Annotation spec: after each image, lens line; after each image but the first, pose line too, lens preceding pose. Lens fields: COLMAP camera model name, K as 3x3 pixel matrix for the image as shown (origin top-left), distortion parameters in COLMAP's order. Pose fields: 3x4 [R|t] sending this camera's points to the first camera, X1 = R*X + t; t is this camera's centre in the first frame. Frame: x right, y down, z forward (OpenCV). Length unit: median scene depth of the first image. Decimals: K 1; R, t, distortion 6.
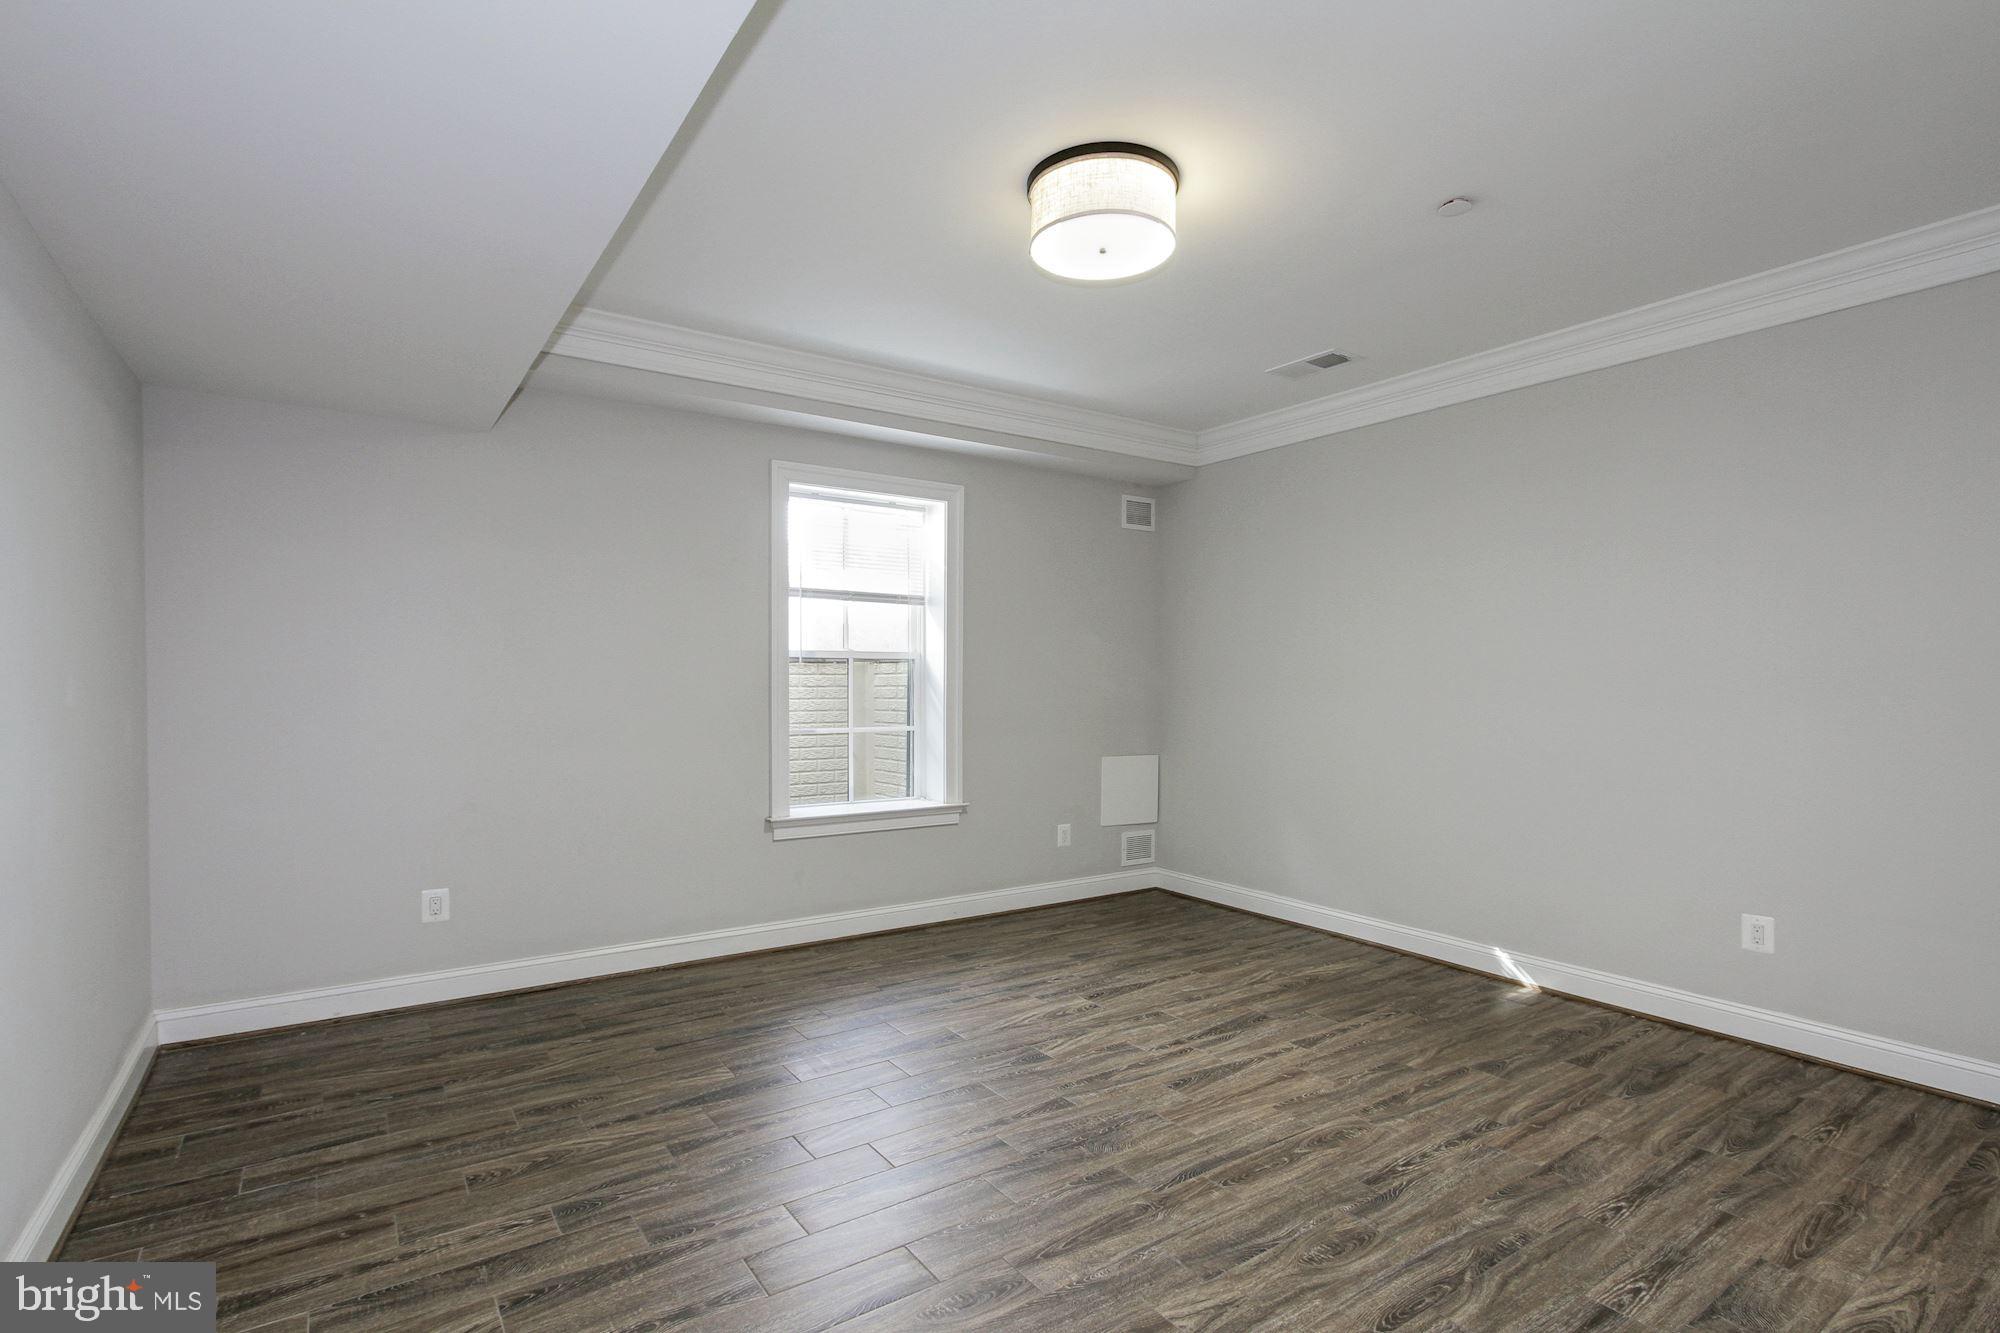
lens RADIAL K [[941.9, 0, 996.9], [0, 941.9, 672.0], [0, 0, 1]] dist [-0.003439, 0.001880]
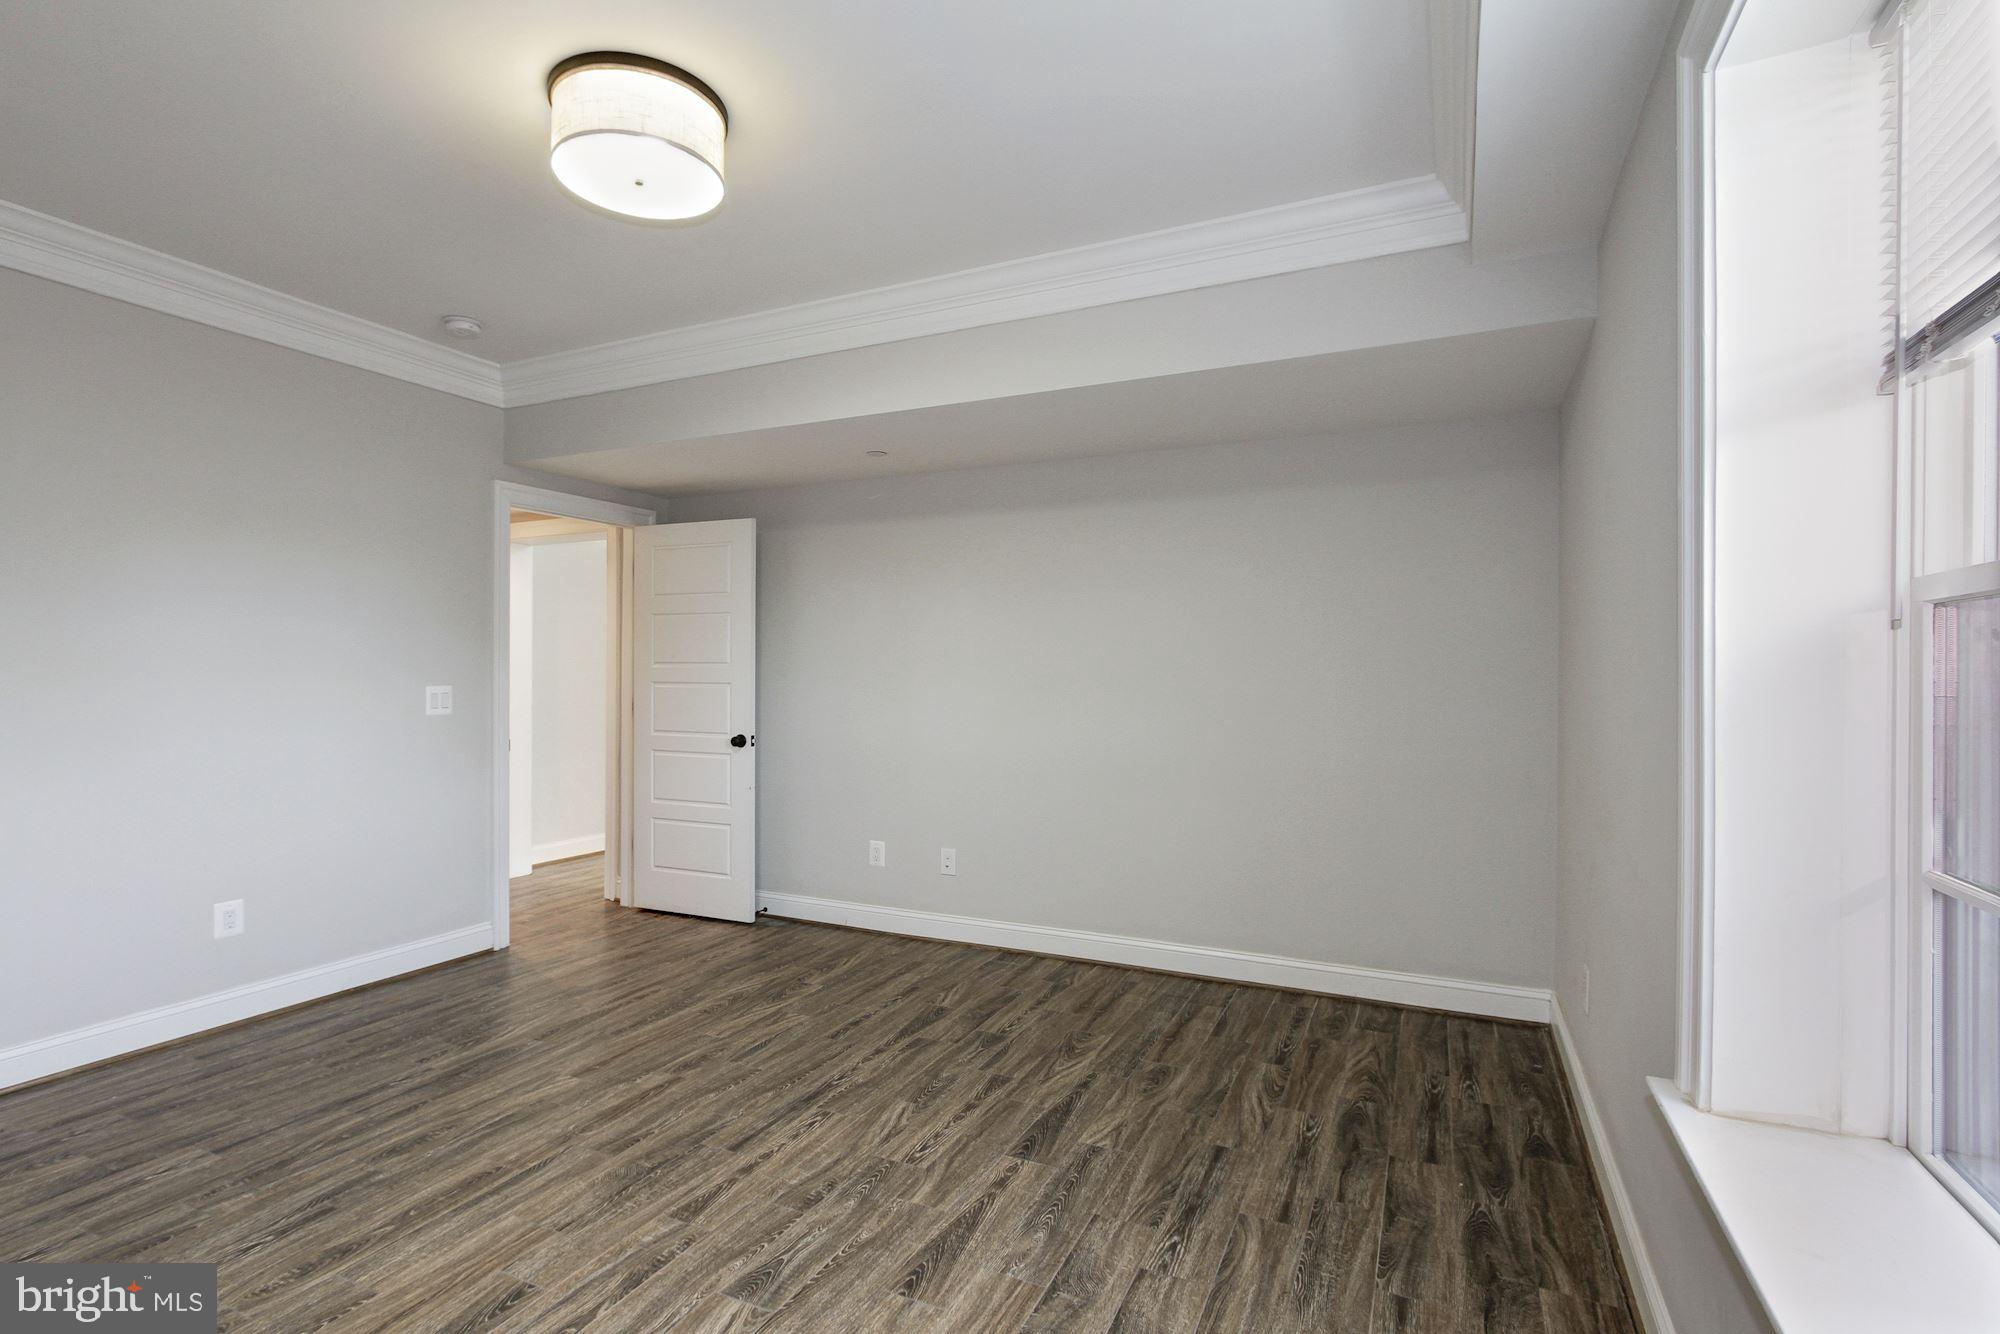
lens RADIAL K [[941.9, 0, 1000.2], [0, 941.9, 674.1], [0, 0, 1]] dist [-0.003439, 0.001880]
pose [[-0.861382, -0.007531, -0.507901, 0.284134], [-0.003203, 0.999951, -0.009396, 0.001632], [0.507947, -0.006466, -0.861364, 2.085570]]
